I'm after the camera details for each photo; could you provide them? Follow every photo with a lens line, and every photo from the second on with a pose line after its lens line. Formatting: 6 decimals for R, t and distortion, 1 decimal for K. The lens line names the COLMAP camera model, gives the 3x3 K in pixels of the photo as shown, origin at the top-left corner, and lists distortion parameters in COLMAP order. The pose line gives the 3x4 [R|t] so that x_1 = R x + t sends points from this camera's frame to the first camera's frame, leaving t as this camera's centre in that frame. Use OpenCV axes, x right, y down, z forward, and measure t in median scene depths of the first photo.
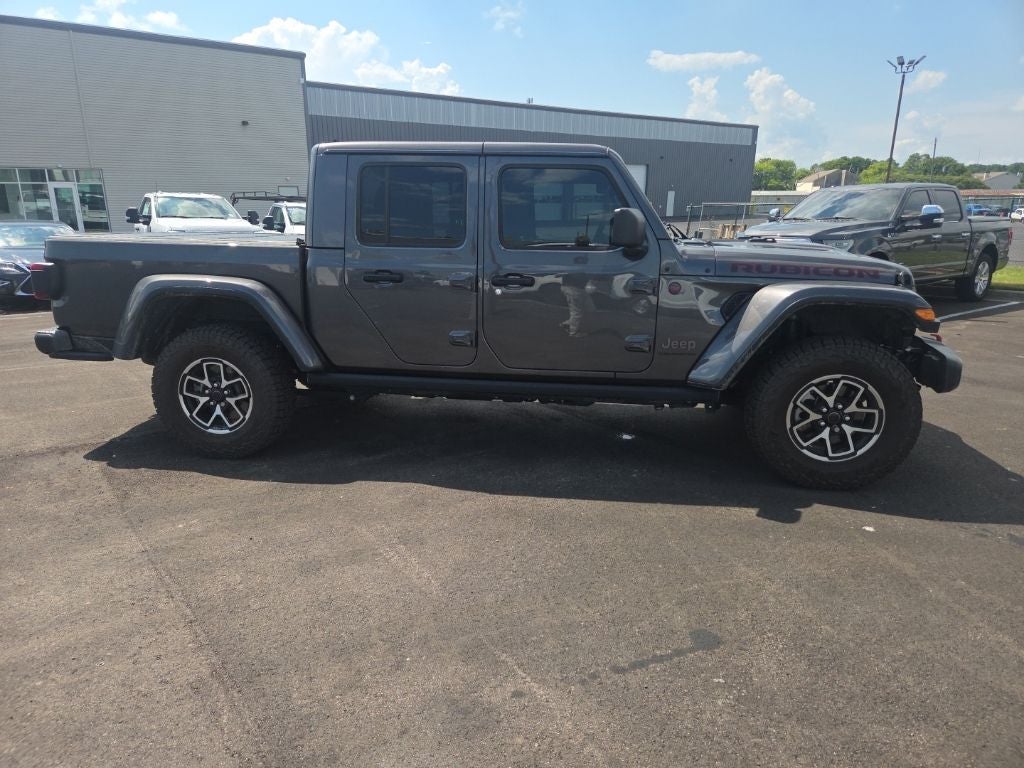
lens RADIAL K [[679.6, 0, 495.1], [0, 679.6, 398.3], [0, 0, 1]] dist [0.071166, -0.063388]
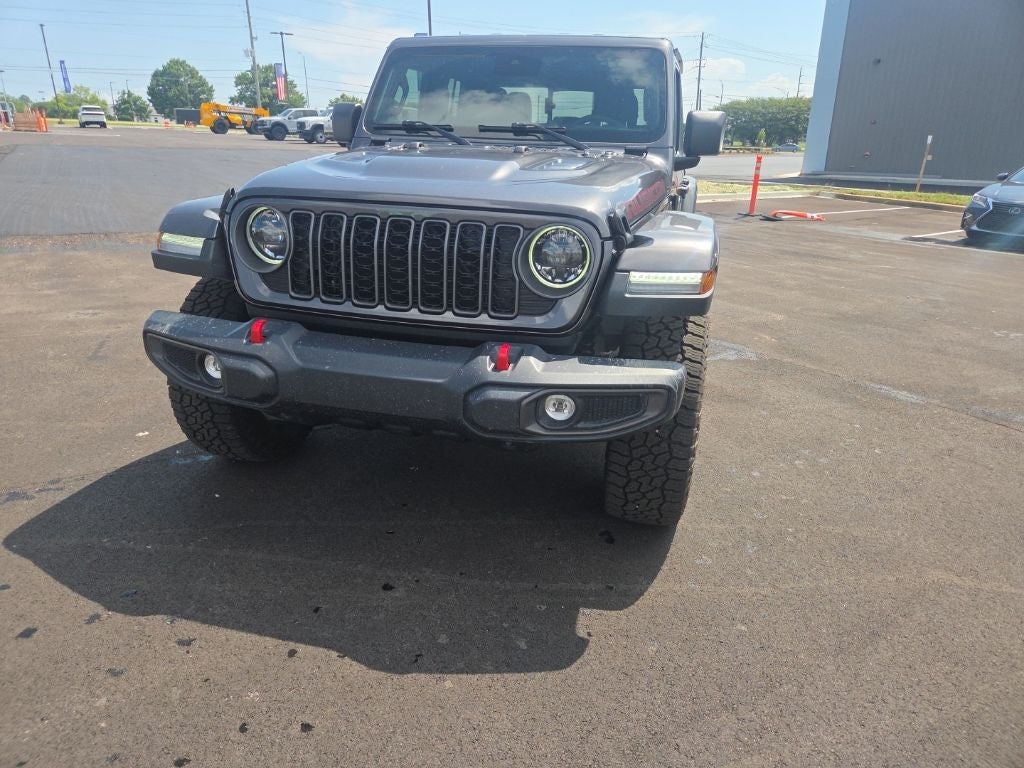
lens RADIAL K [[669.8, 0, 501.3], [0, 669.8, 377.6], [0, 0, 1]] dist [0.072676, -0.056197]
pose [[-0.065268, 0.329319, -0.941960, 1.129536], [-0.285194, 0.898442, 0.333866, -0.281234], [0.956245, 0.290432, 0.035280, 1.163807]]
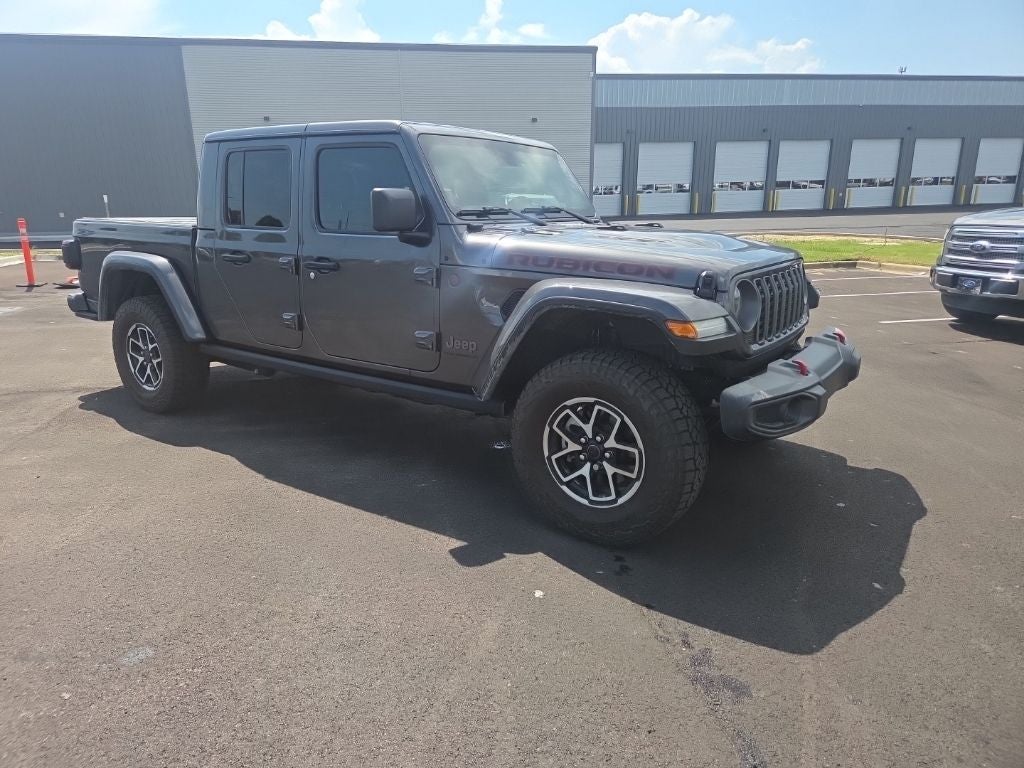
lens RADIAL K [[672.8, 0, 486.7], [0, 672.8, 394.1], [0, 0, 1]] dist [0.070301, -0.055715]
pose [[0.895340, 0.114127, -0.430513, 0.649252], [-0.109935, 0.993333, 0.034696, -0.046968], [0.431603, 0.016264, 0.901917, 0.223258]]
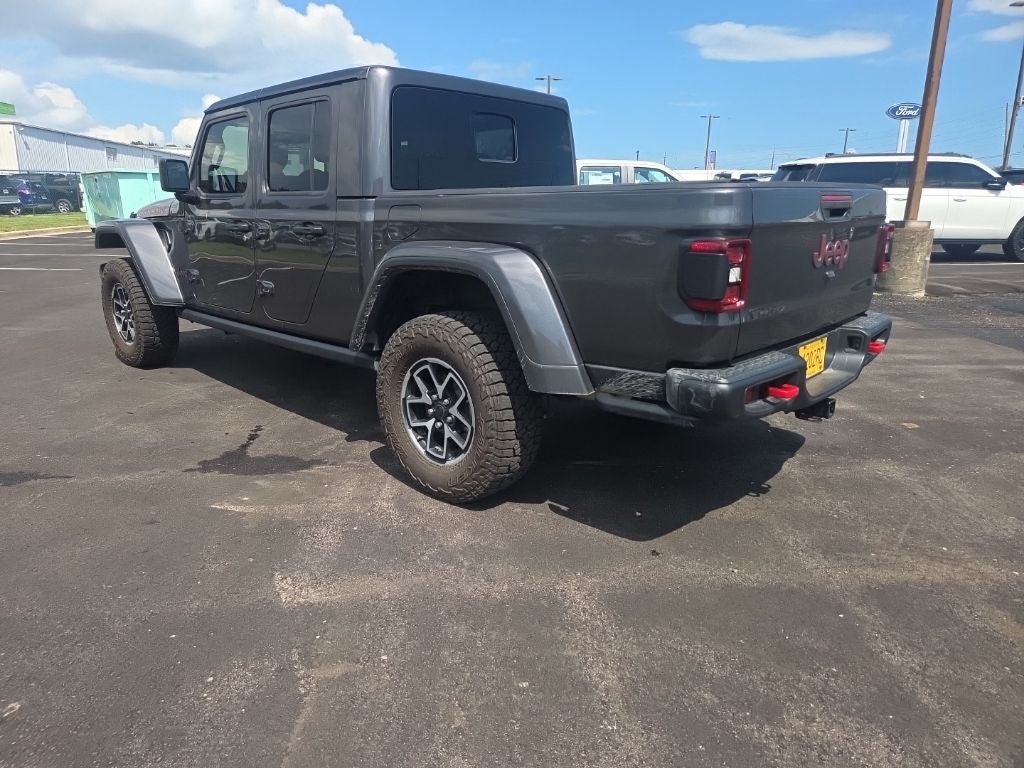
lens RADIAL K [[691.6, 0, 502.9], [0, 691.6, 394.3], [0, 0, 1]] dist [0.083112, -0.073884]
pose [[-0.842924, -0.145979, 0.517850, -0.801583], [0.134398, 0.874847, 0.465381, -0.486989], [-0.520976, 0.461879, -0.717811, 2.023594]]
